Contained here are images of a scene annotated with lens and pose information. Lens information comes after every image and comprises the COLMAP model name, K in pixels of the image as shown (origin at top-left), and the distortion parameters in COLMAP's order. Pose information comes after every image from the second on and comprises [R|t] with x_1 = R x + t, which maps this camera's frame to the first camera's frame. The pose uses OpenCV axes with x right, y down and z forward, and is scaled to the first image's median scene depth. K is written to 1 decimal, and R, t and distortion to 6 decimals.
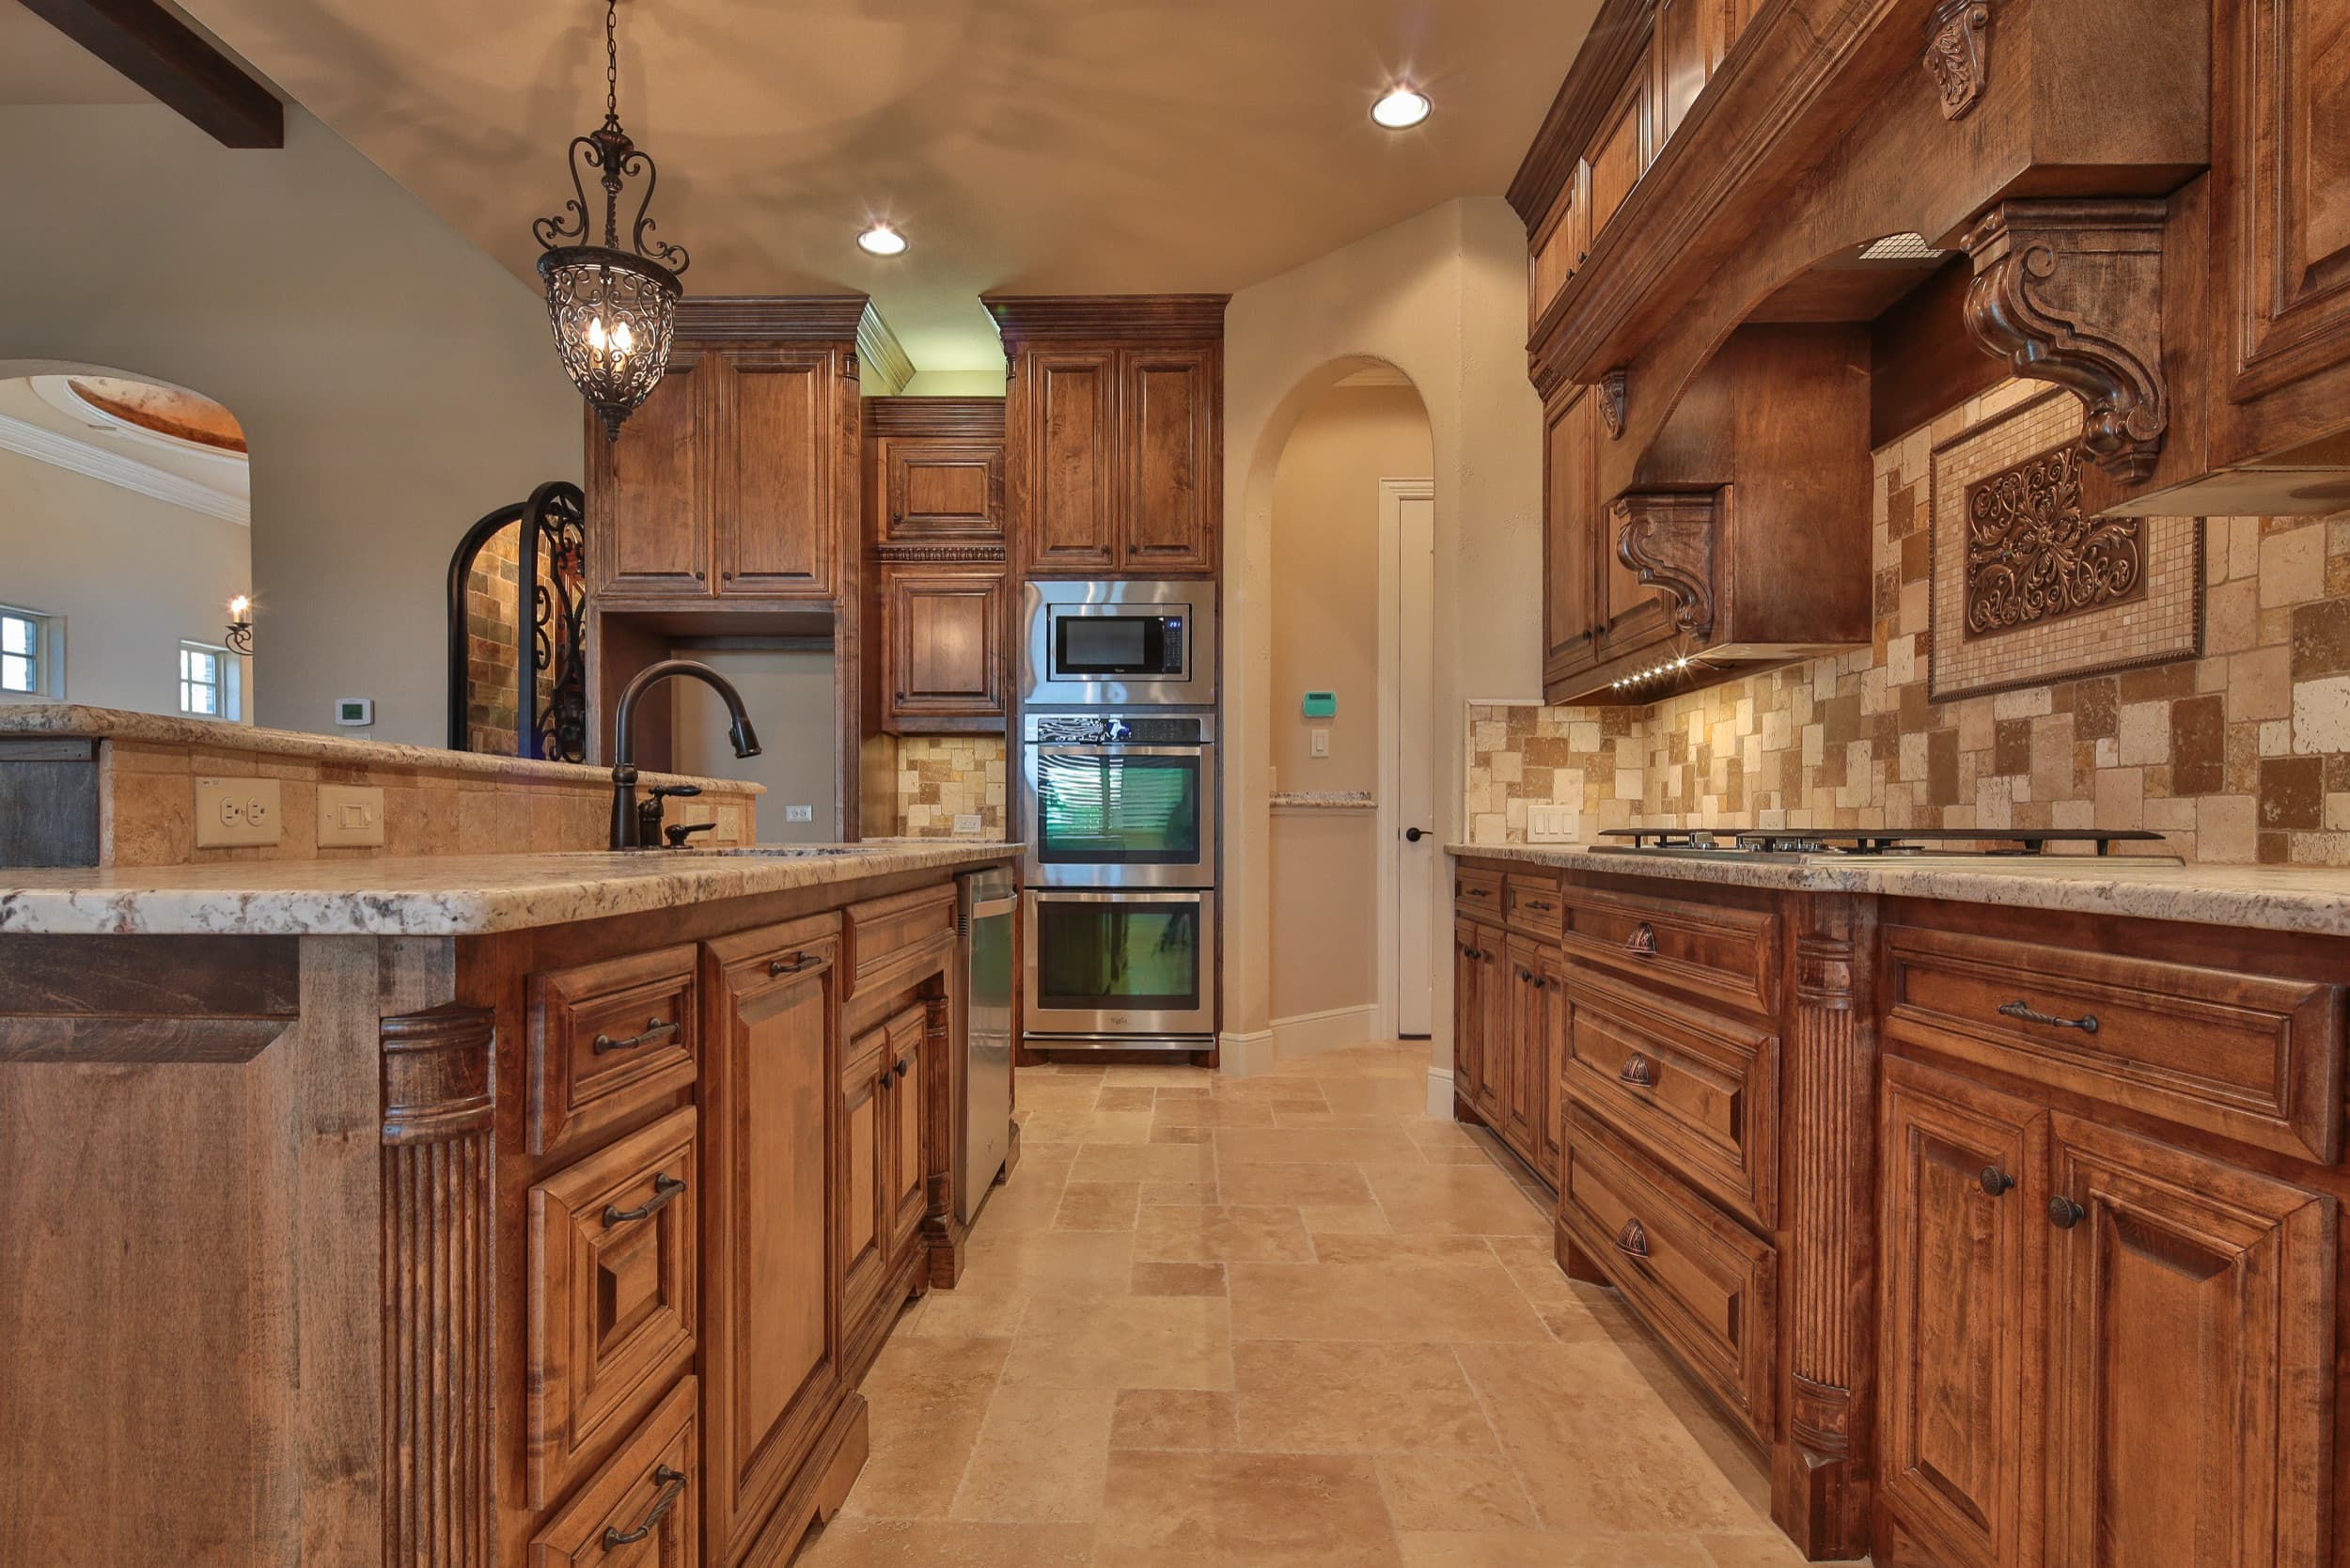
lens RADIAL K [[1203.7, 0, 1172.9], [0, 1203.7, 855.1], [0, 0, 1]] dist [-0.001285, -0.000963]
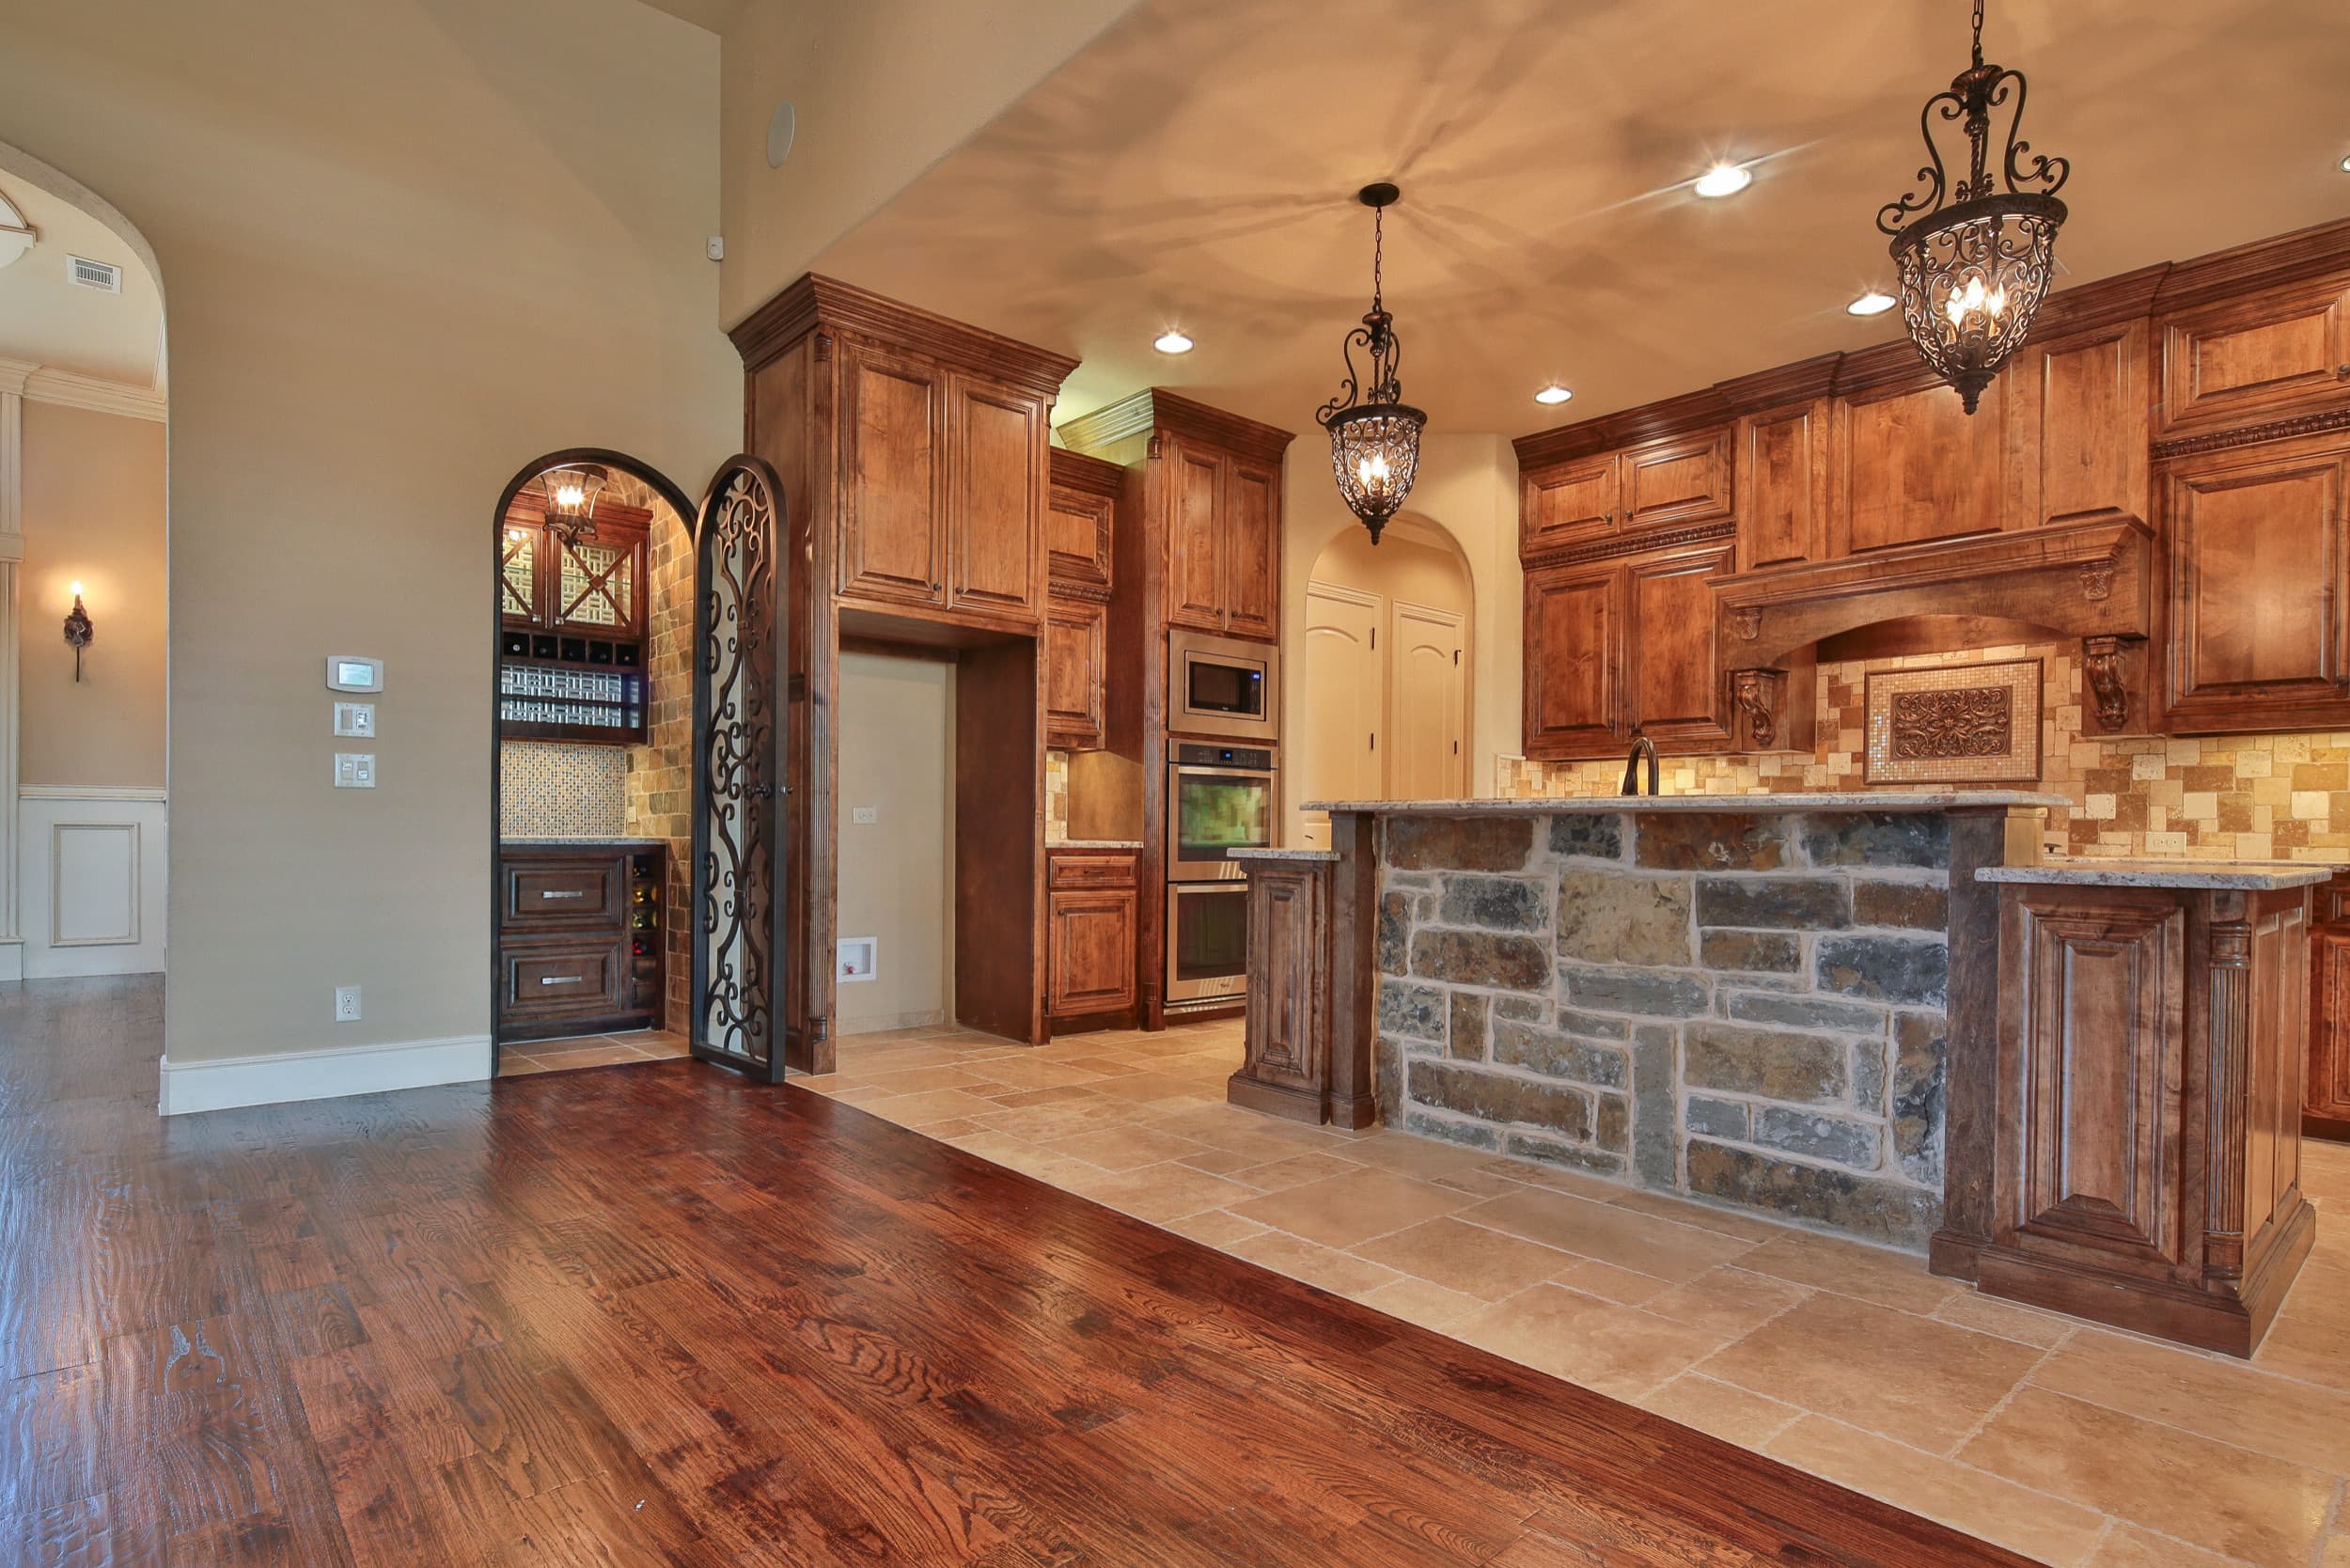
lens RADIAL K [[1199.5, 0, 1170.4], [0, 1199.5, 839.1], [0, 0, 1]] dist [-0.001800, -0.000192]
pose [[0.739011, 0.001624, 0.673692, -0.934973], [0.005276, 0.999952, -0.008198, -0.006872], [-0.673673, 0.009612, 0.738967, 0.113085]]
